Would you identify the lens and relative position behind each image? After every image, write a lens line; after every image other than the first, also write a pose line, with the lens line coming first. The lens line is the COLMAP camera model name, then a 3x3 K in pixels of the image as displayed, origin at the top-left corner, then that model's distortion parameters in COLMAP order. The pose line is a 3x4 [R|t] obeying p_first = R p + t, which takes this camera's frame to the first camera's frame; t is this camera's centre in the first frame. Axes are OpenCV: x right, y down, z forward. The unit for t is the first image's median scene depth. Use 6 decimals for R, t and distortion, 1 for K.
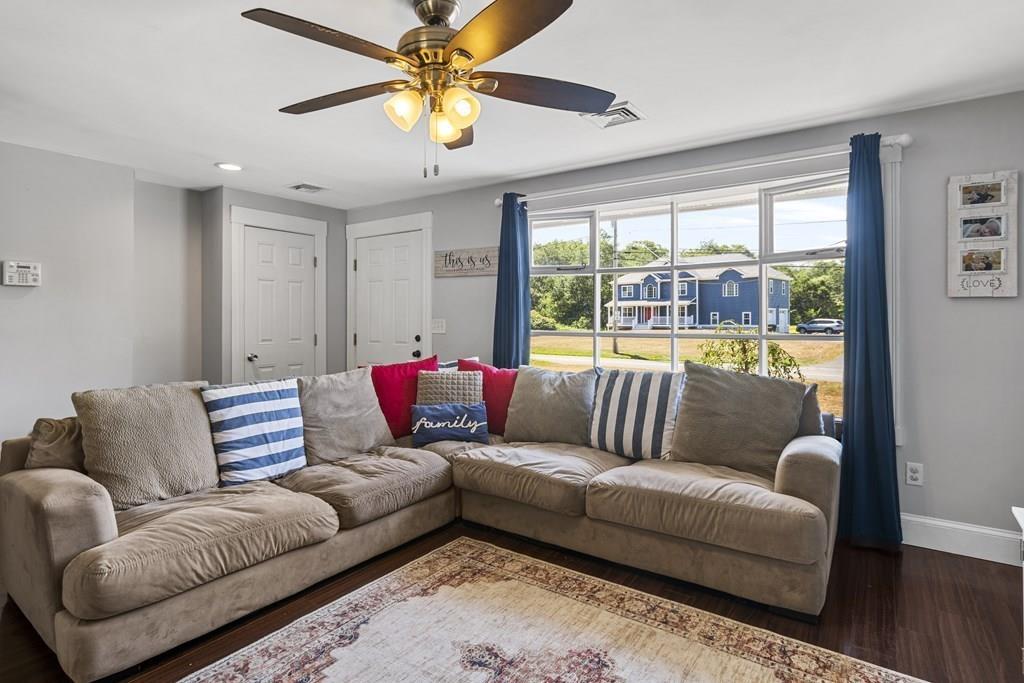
lens RADIAL K [[537.7, 0, 505.5], [0, 537.7, 319.1], [0, 0, 1]] dist [0.002847, -0.000848]
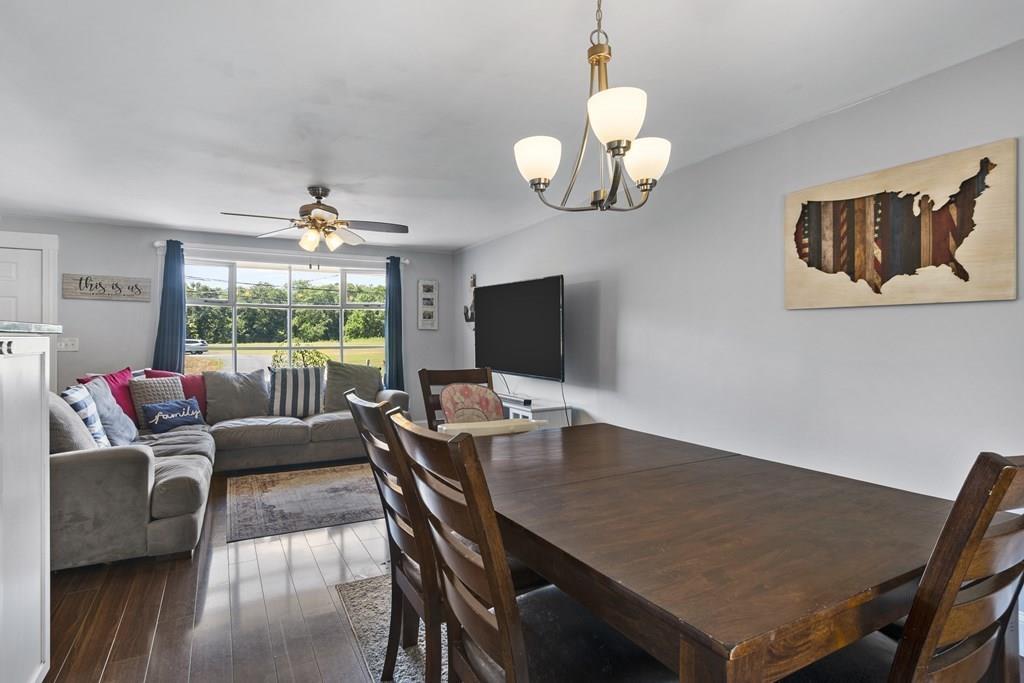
lens RADIAL K [[528.9, 0, 490.1], [0, 528.9, 330.7], [0, 0, 1]] dist [0.000814, 0.001014]
pose [[0.460165, 0.015075, 0.887705, -0.897621], [-0.000224, 0.999858, -0.016863, 0.005676], [-0.887833, 0.007561, 0.460103, -0.303546]]
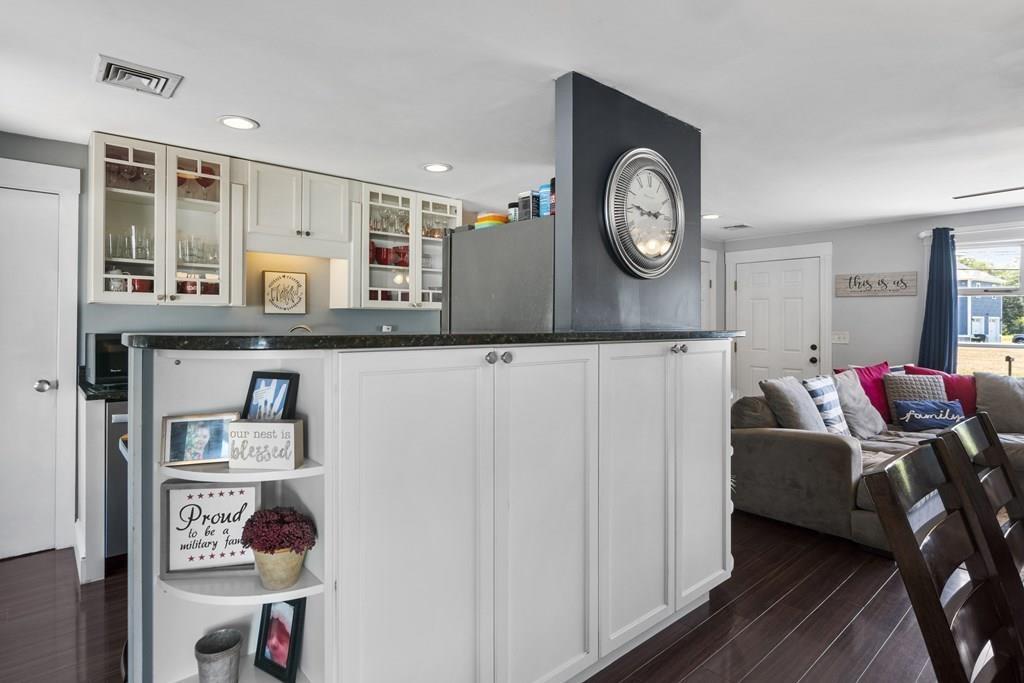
lens RADIAL K [[537.7, 0, 503.8], [0, 537.7, 322.8], [0, 0, 1]] dist [0.002847, -0.000848]
pose [[0.973544, 0.005883, -0.228425, -0.776413], [-0.006696, 0.999974, -0.002782, -0.014443], [0.228403, 0.004238, 0.973557, -0.454251]]
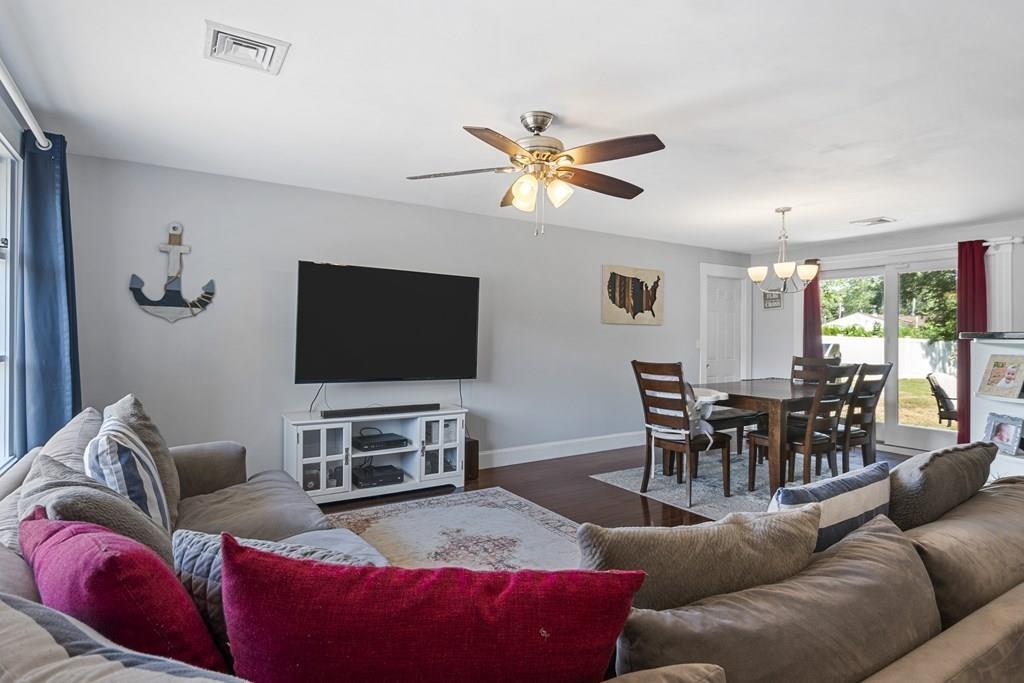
lens RADIAL K [[537.7, 0, 486.7], [0, 537.7, 327.4], [0, 0, 1]] dist [0.002847, -0.000848]
pose [[-0.921039, 0.003983, 0.389450, -0.300350], [-0.002649, 0.999861, -0.016490, 0.000627], [-0.389461, -0.016219, -0.920900, 1.259674]]
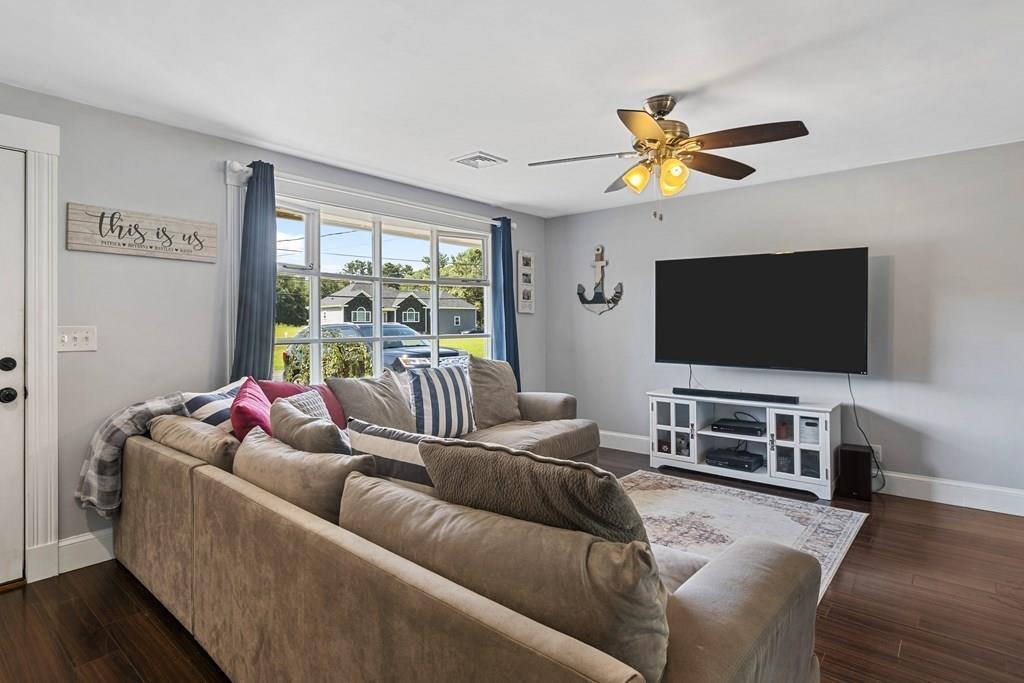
lens RADIAL K [[537.7, 0, 500.1], [0, 537.7, 318.6], [0, 0, 1]] dist [0.002847, -0.000848]
pose [[0.100888, 0.013171, 0.994811, -0.851077], [0.007324, 0.999875, -0.013981, 0.005923], [-0.994871, 0.008697, 0.100779, 0.678167]]
